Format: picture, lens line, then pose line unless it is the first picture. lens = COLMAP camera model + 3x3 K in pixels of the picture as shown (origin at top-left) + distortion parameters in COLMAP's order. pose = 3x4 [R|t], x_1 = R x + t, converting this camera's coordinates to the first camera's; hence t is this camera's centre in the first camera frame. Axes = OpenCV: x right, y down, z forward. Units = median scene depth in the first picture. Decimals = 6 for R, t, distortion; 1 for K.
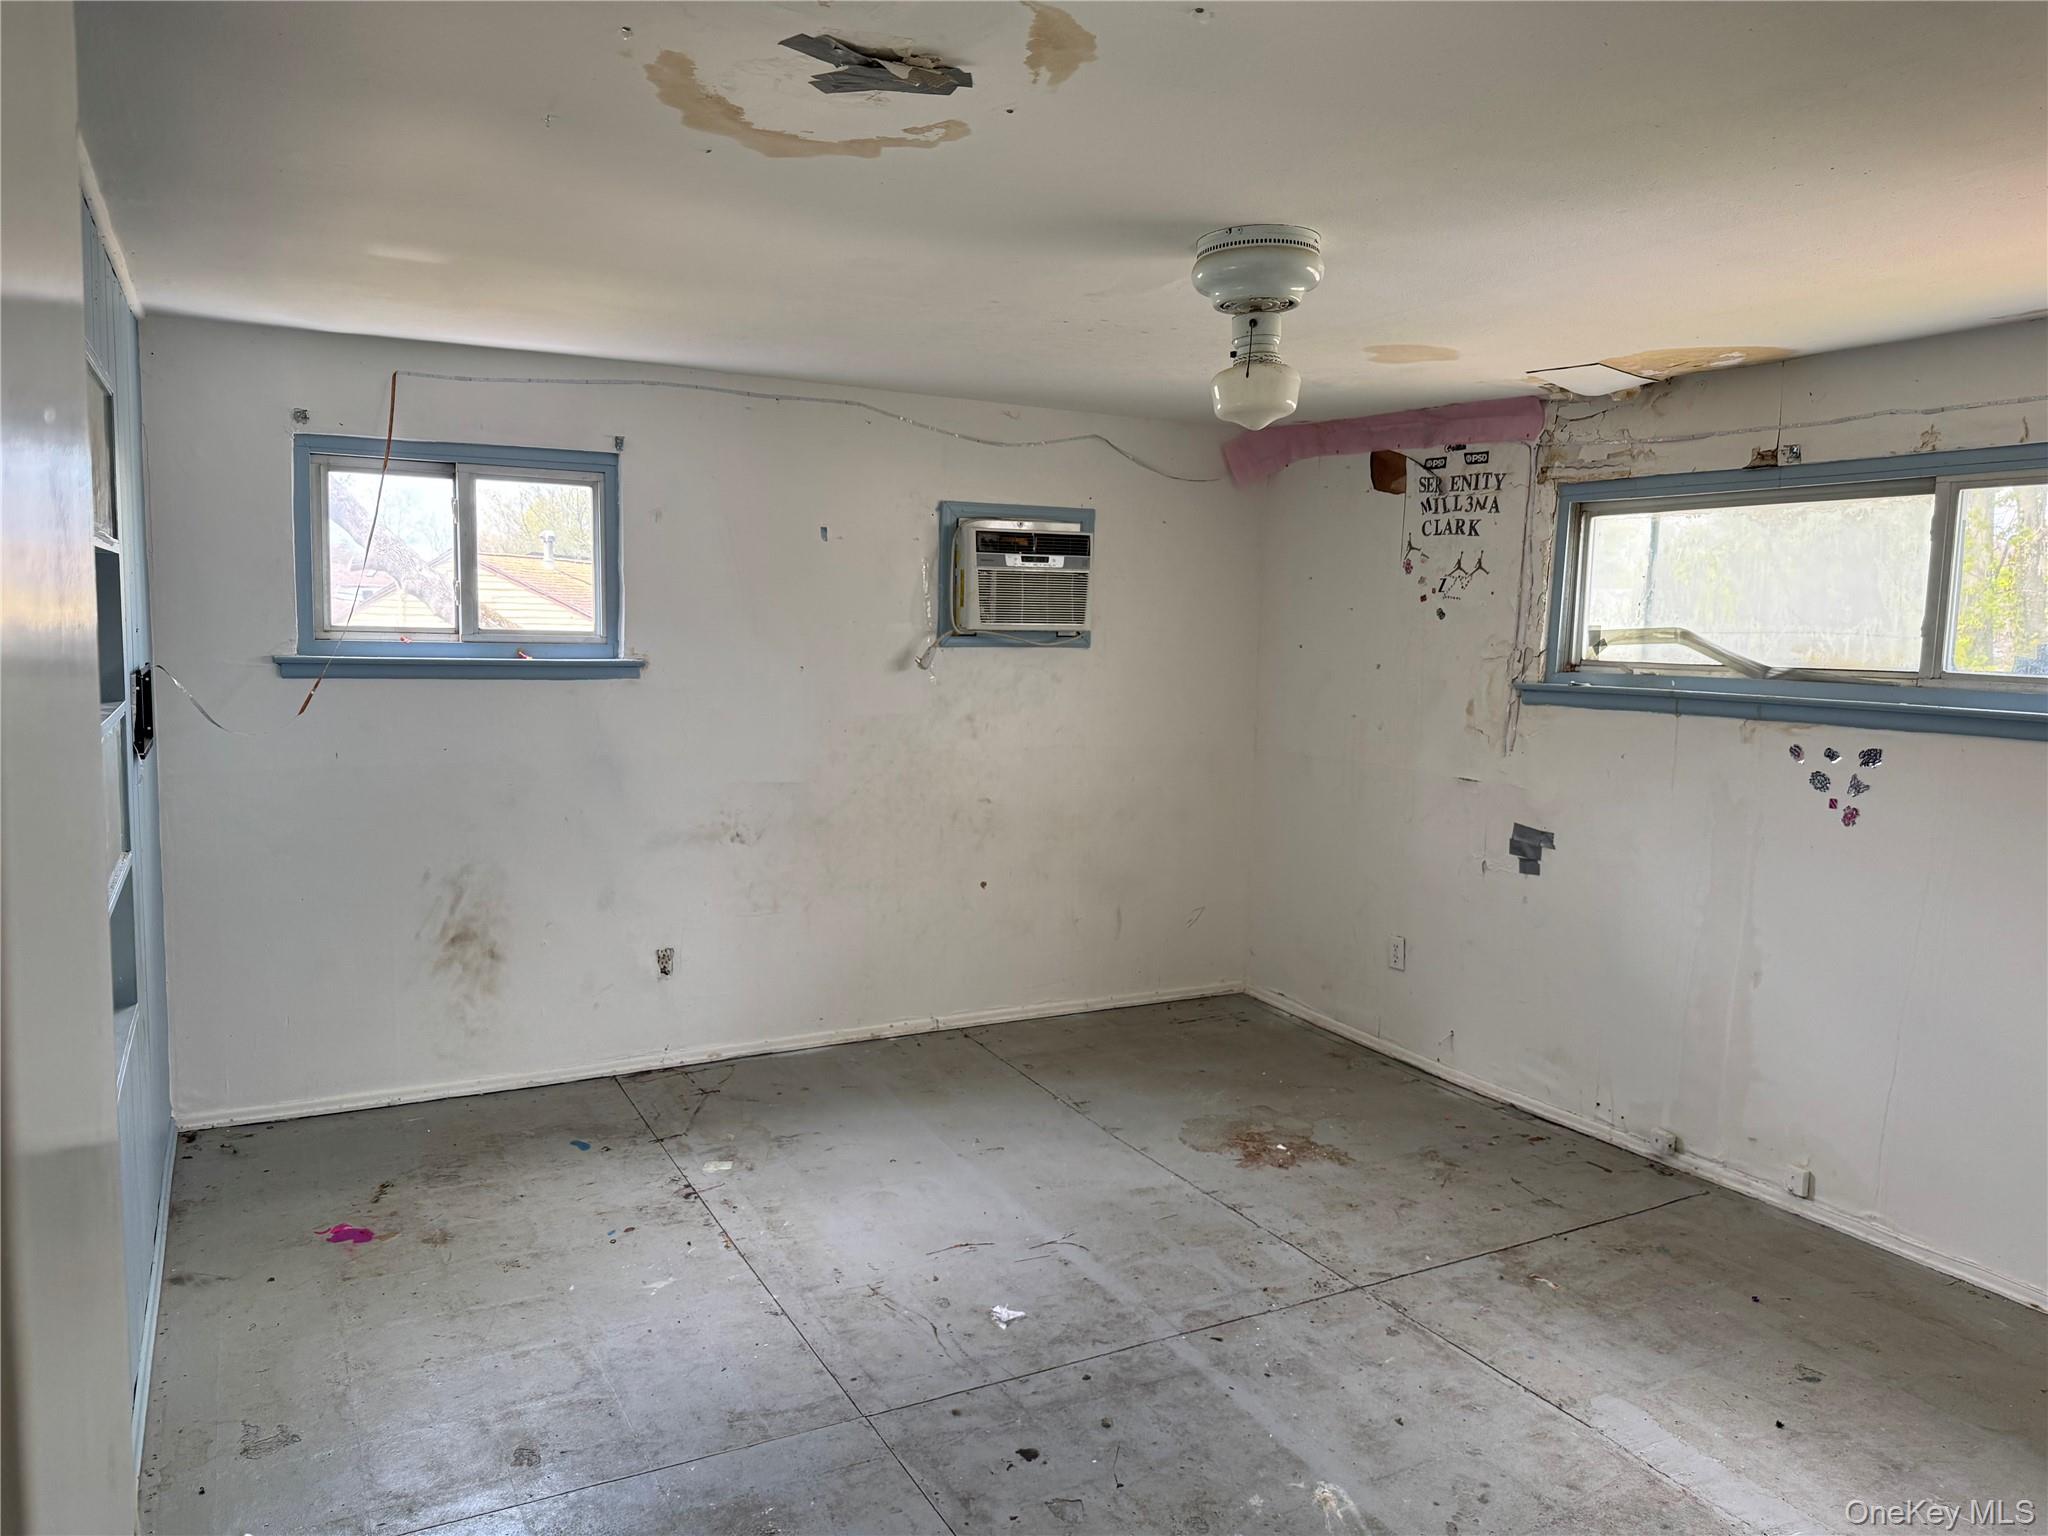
lens RADIAL K [[1424.6, 0, 1031.0], [0, 1424.6, 777.6], [0, 0, 1]] dist [0.036673, -0.036332]
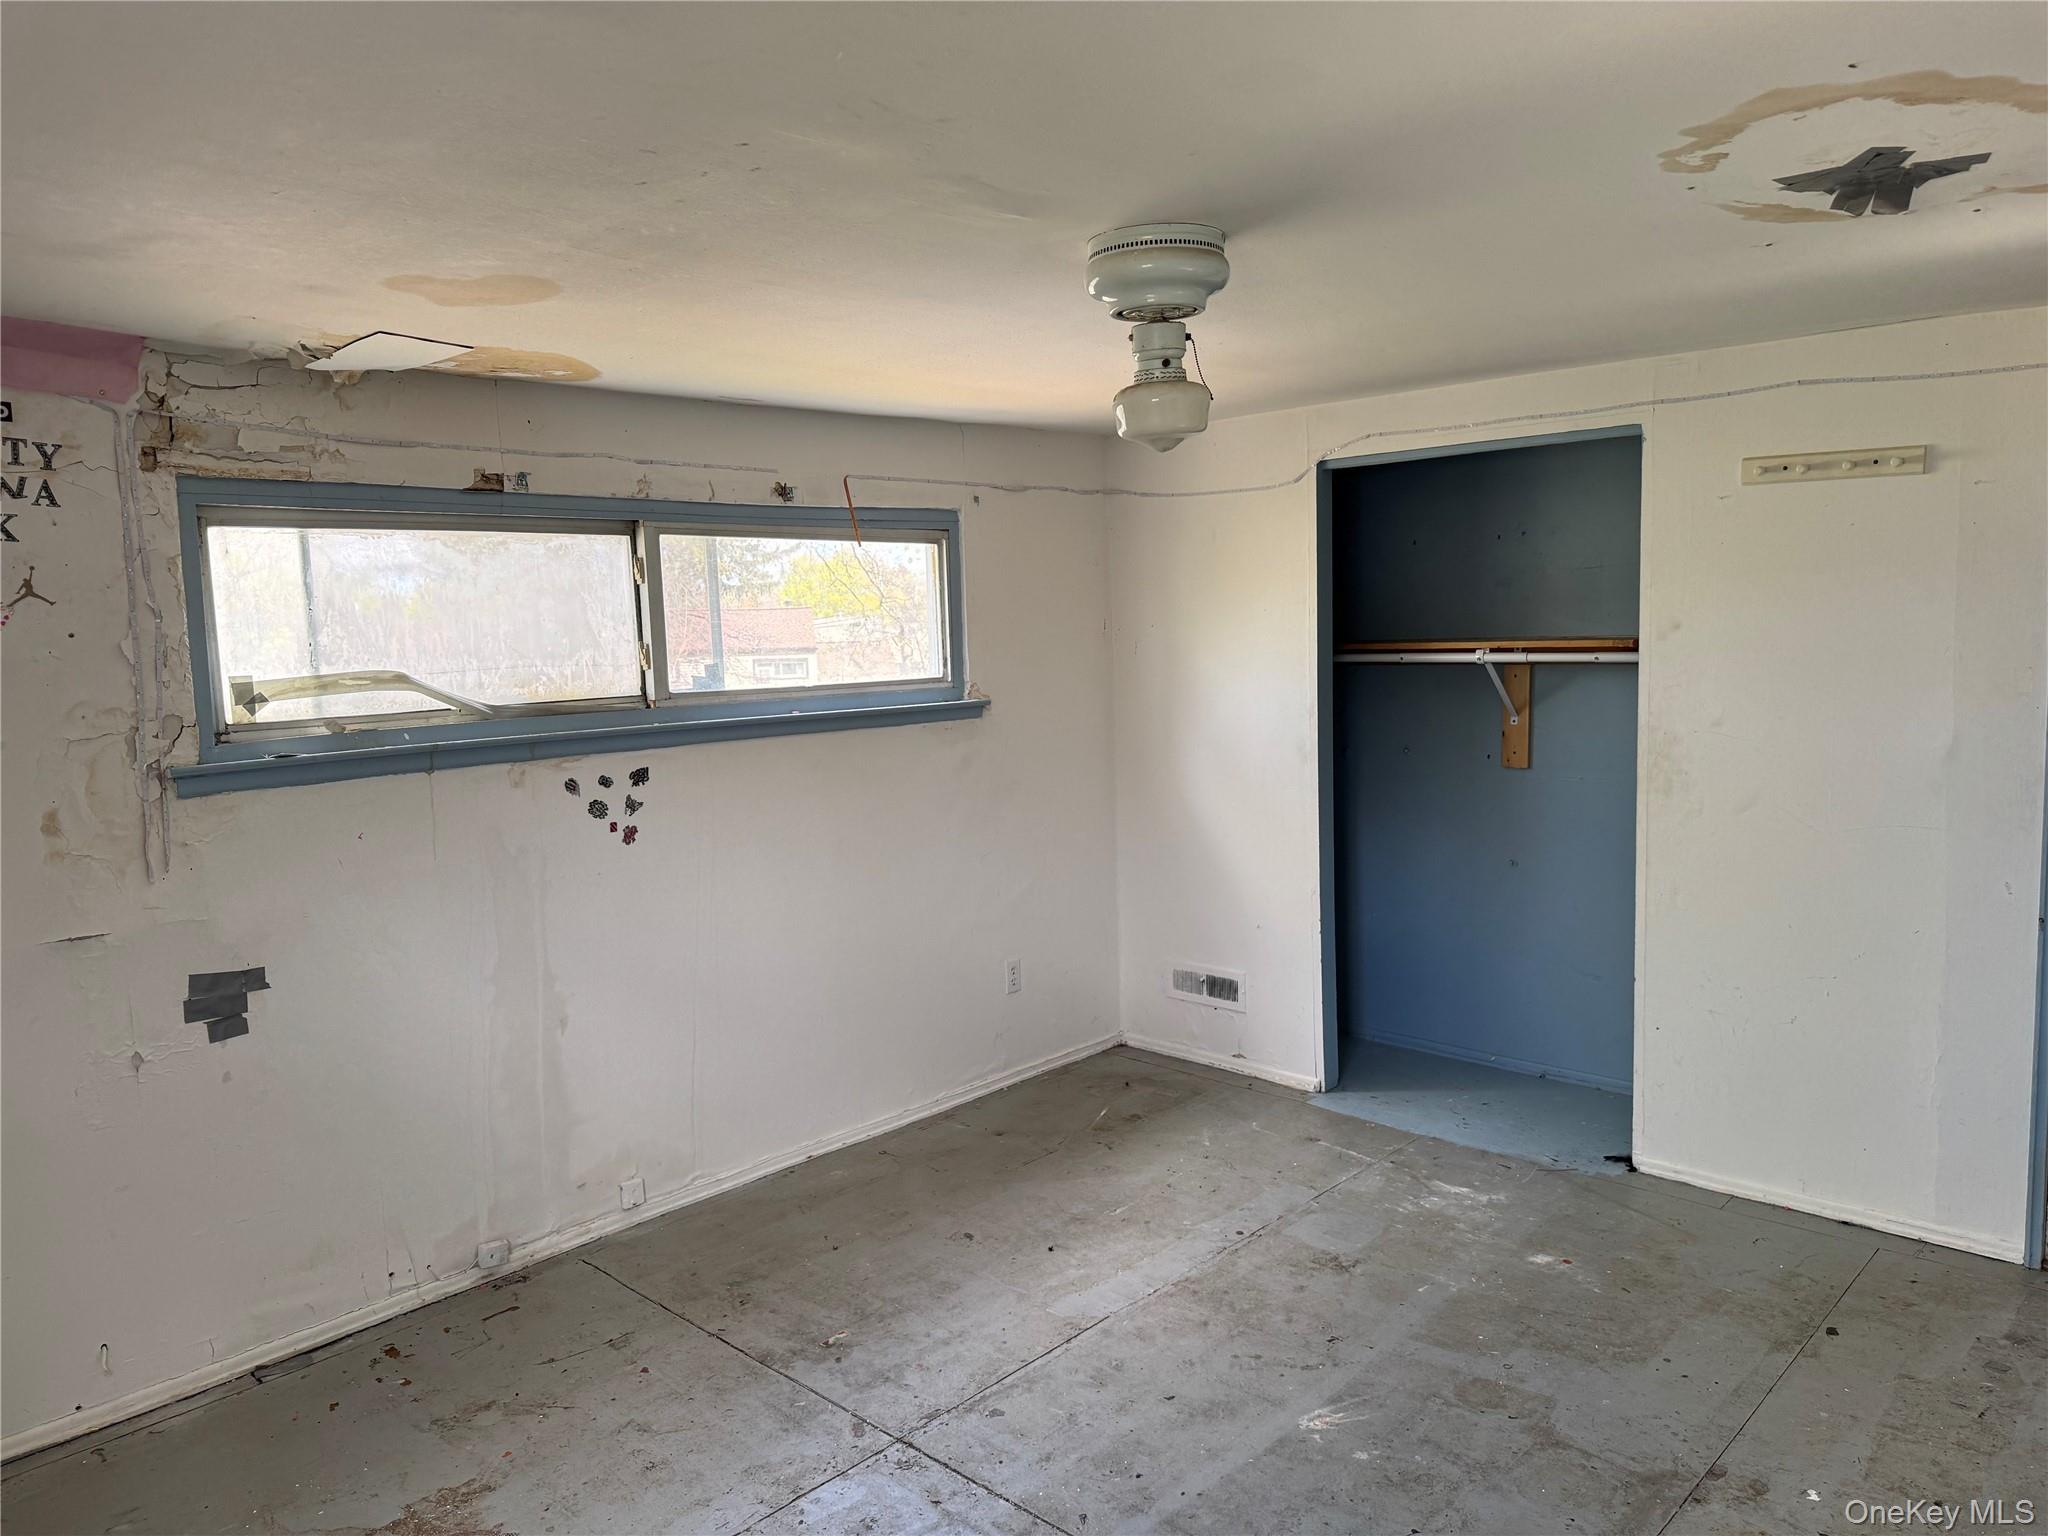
lens RADIAL K [[1424.6, 0, 1031.0], [0, 1424.6, 777.6], [0, 0, 1]] dist [0.036673, -0.036332]
pose [[-0.303212, -0.116672, 0.945754, -0.484882], [0.130879, 0.977972, 0.162607, -0.139098], [-0.943892, 0.173084, -0.281263, 0.953130]]
